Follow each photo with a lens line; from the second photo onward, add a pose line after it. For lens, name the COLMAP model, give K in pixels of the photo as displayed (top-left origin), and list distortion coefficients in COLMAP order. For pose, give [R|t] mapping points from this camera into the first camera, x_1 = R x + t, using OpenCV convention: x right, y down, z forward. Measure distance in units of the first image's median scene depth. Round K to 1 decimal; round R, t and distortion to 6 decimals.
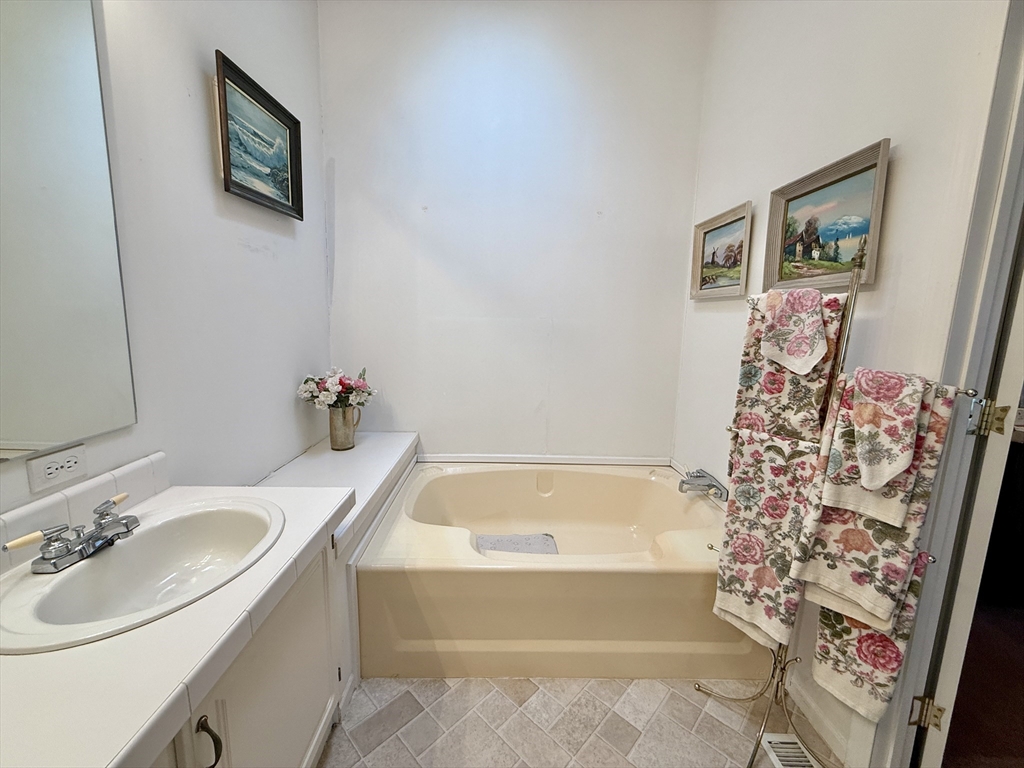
lens RADIAL K [[406.3, 0, 510.8], [0, 406.3, 383.1], [0, 0, 1]] dist [-0.000261, -0.000171]
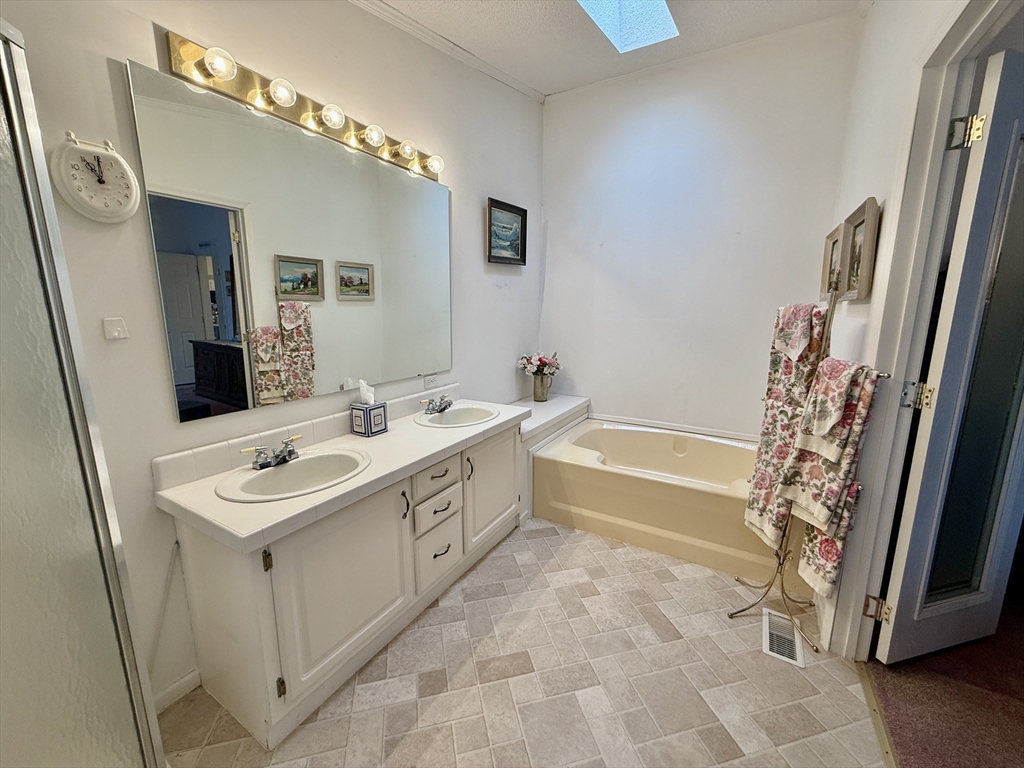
lens RADIAL K [[406.3, 0, 510.8], [0, 406.3, 383.1], [0, 0, 1]] dist [-0.000261, -0.000171]
pose [[0.848181, 0.071592, -0.524847, 0.587103], [-0.061409, 0.997433, 0.036816, 0.063470], [0.526135, 0.001004, 0.850400, -0.782568]]
